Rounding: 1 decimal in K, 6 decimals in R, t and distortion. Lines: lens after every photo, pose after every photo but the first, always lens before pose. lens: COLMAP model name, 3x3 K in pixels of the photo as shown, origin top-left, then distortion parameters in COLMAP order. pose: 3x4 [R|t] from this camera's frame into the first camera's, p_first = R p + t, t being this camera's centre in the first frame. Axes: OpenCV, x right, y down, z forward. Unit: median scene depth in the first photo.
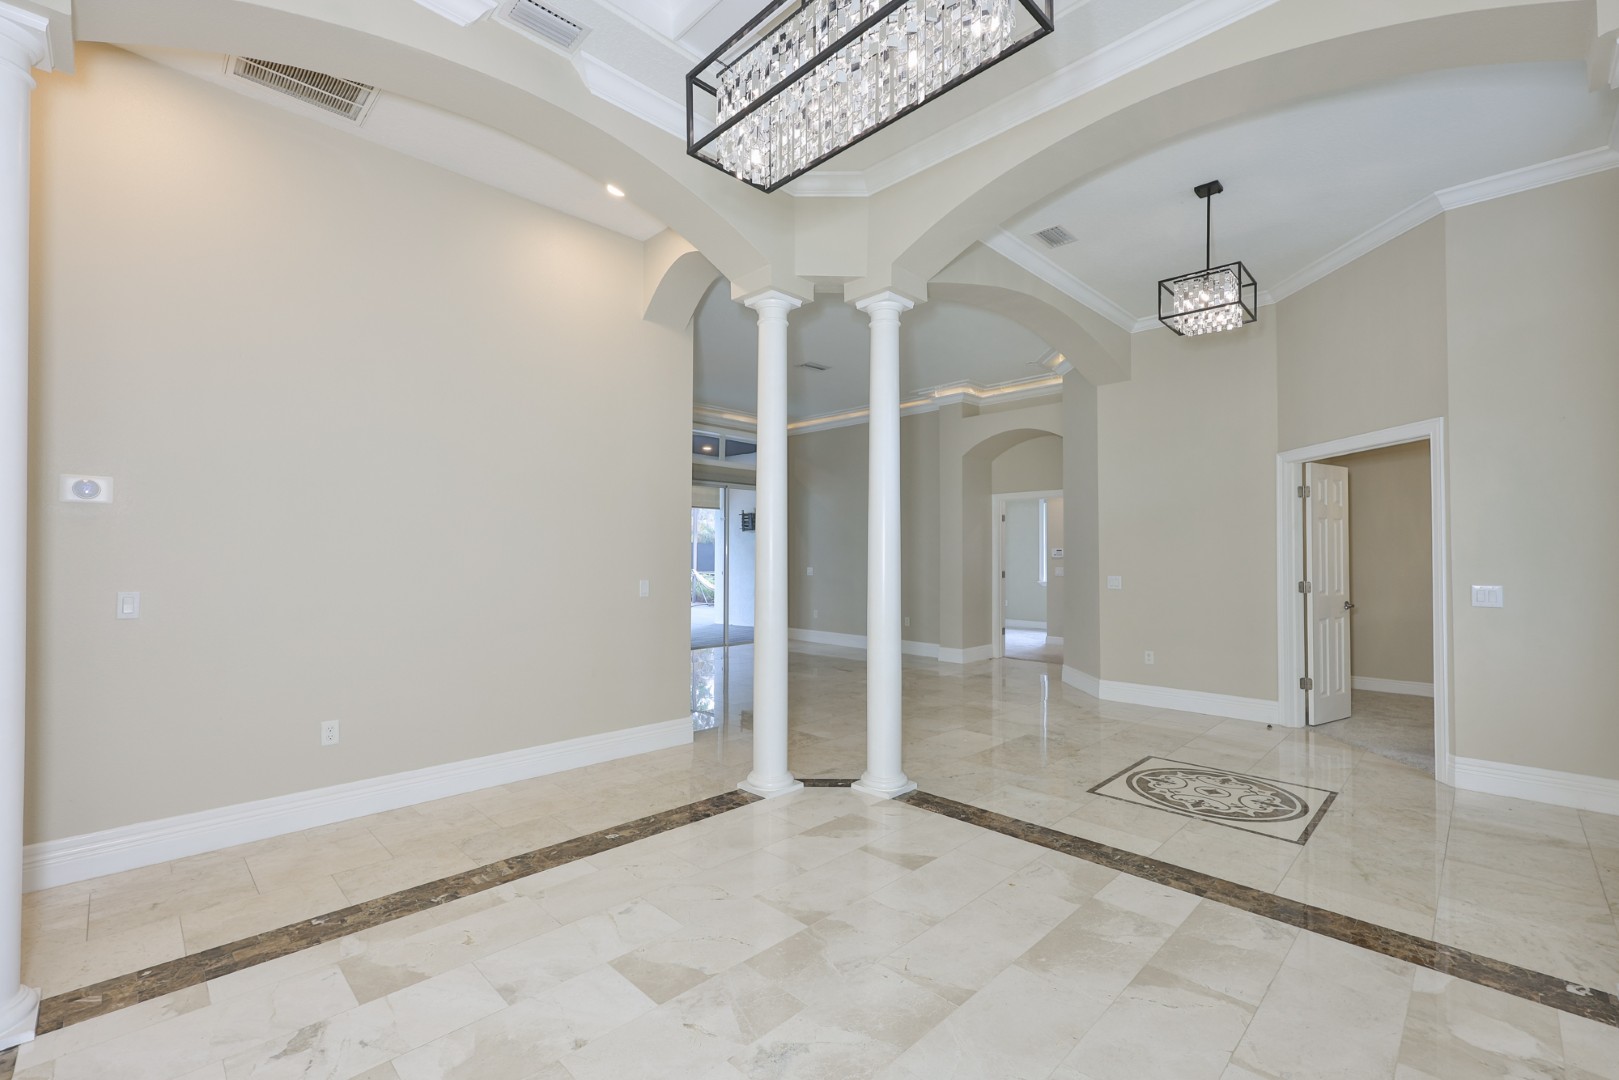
lens RADIAL K [[694.5, 0, 812.2], [0, 694.5, 516.9], [0, 0, 1]] dist [-0.002267, -0.000124]
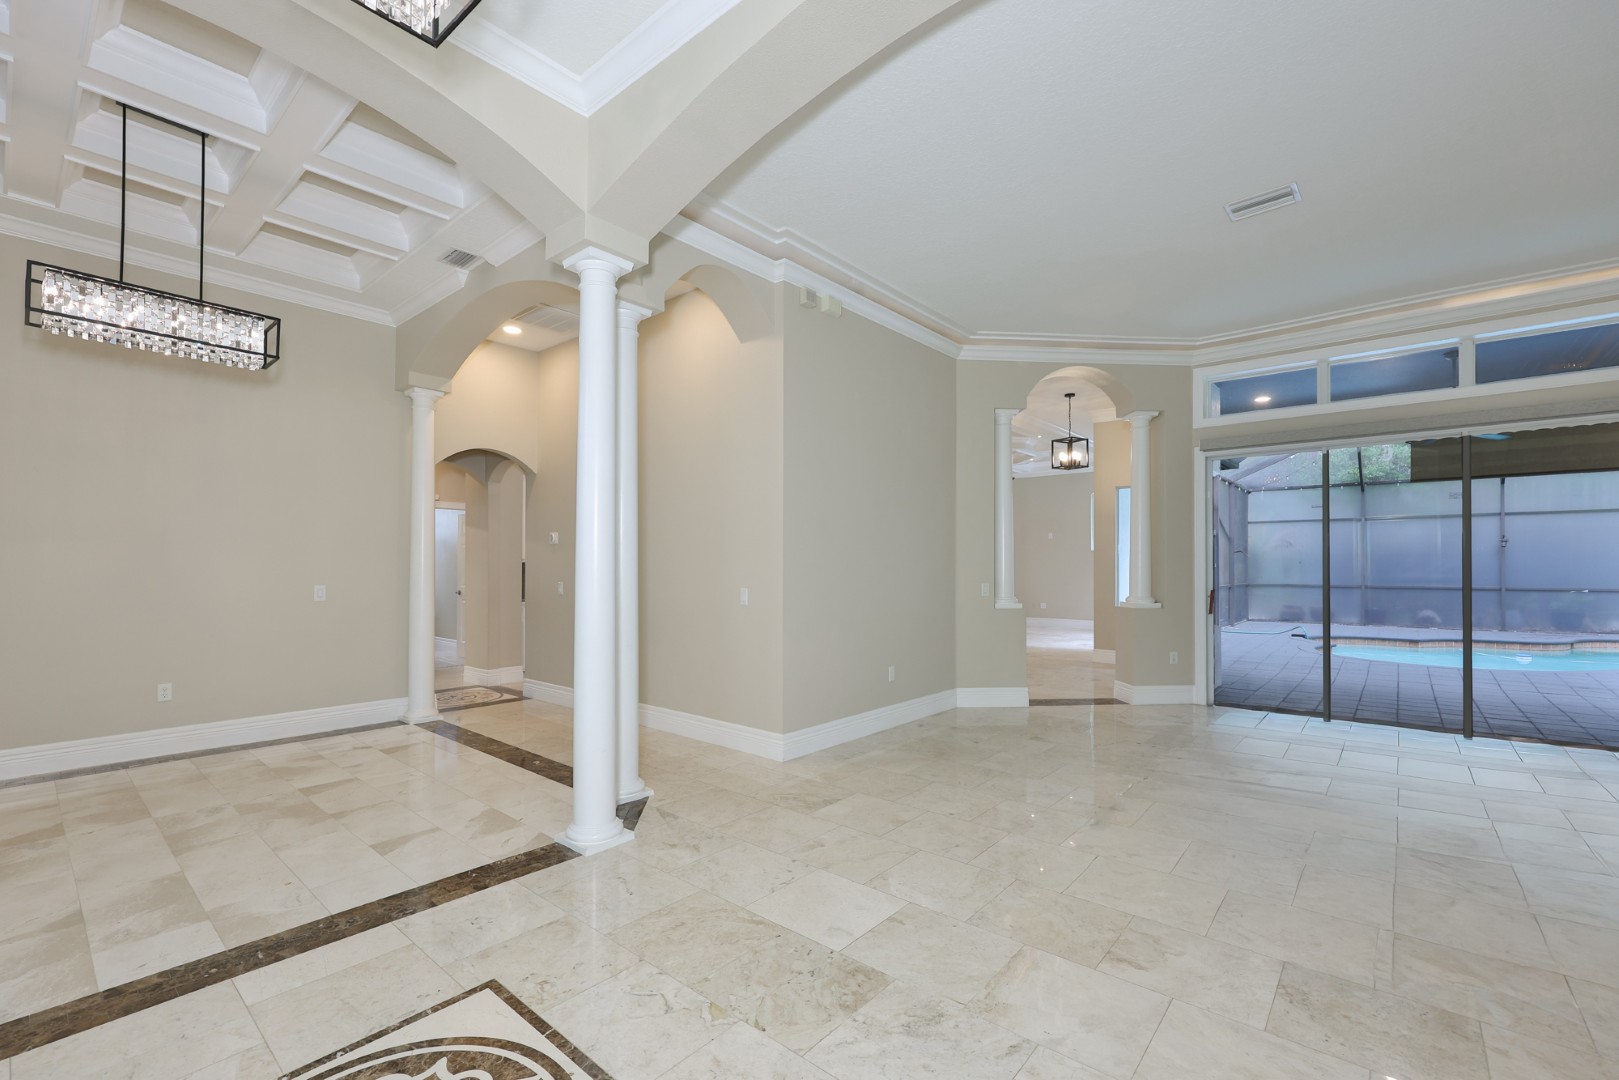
lens RADIAL K [[692.6, 0, 805.3], [0, 692.6, 546.1], [0, 0, 1]] dist [-0.004240, 0.000329]
pose [[0.063990, -0.030736, -0.997477, 0.785042], [0.057592, 0.997973, -0.027057, 0.057035], [0.996287, -0.055716, 0.065630, 0.984234]]
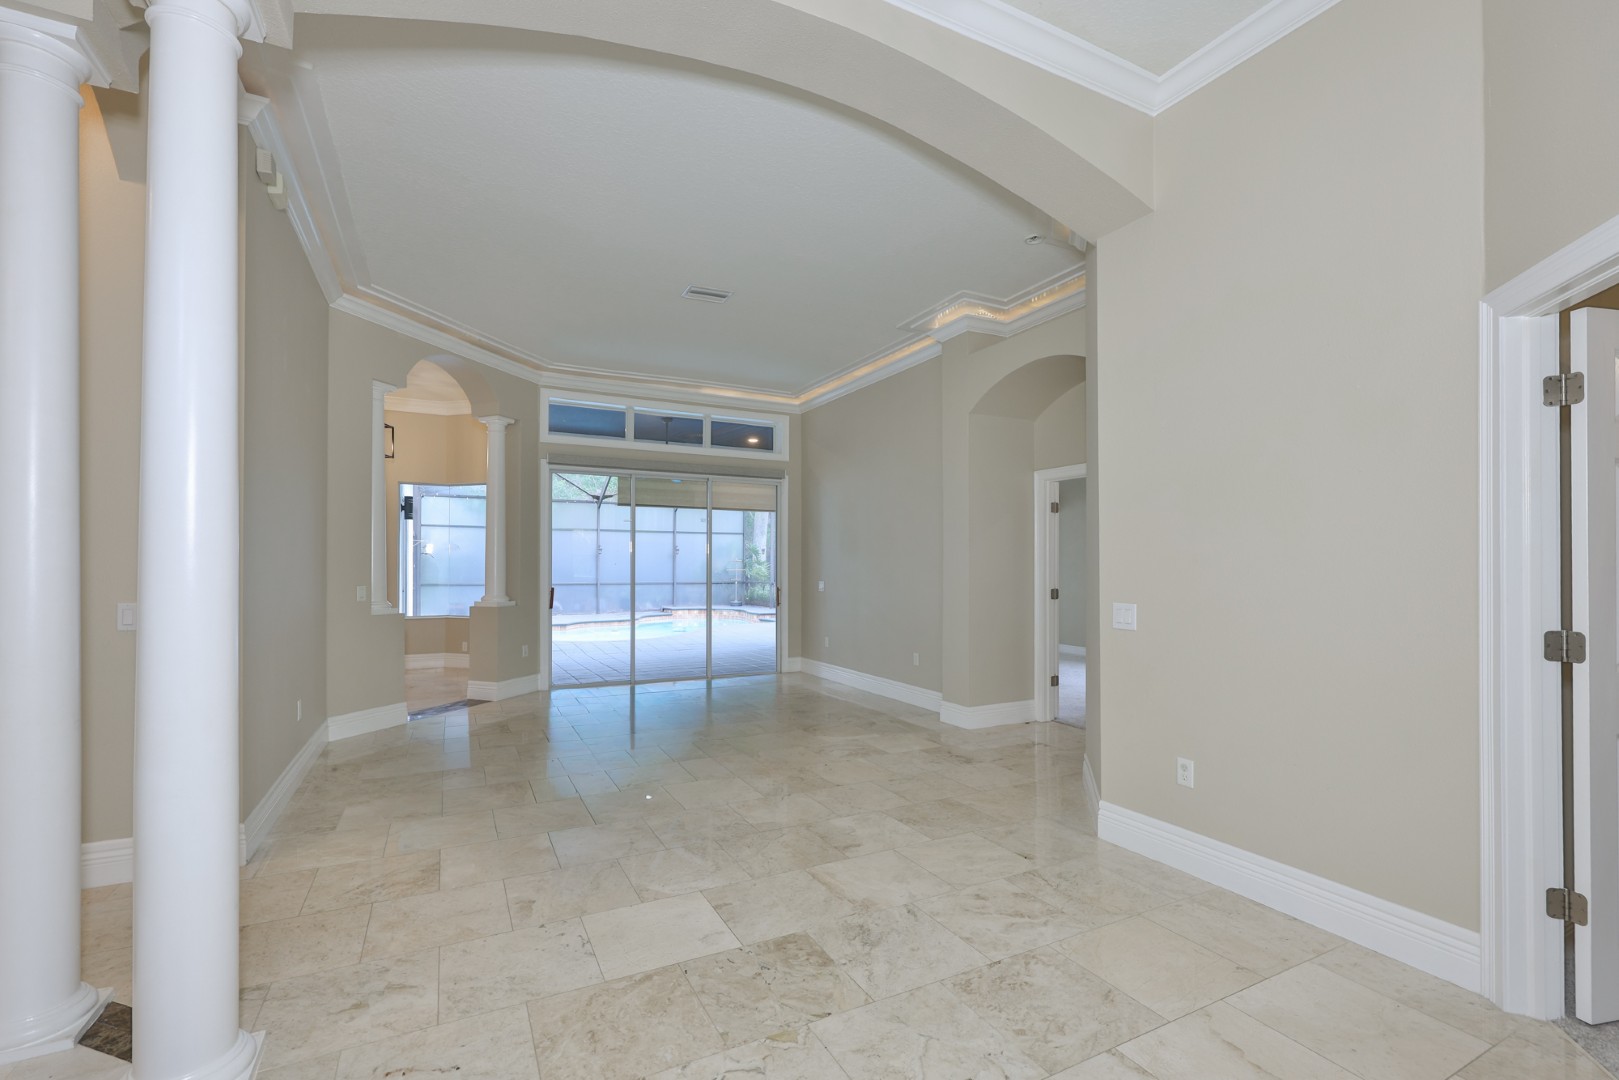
lens RADIAL K [[692.6, 0, 805.3], [0, 692.6, 546.1], [0, 0, 1]] dist [-0.004240, 0.000329]
pose [[0.946390, -0.009296, -0.322892, 0.498473], [0.017275, 0.999612, 0.021855, 0.036157], [0.322563, -0.026261, 0.946183, 0.584212]]
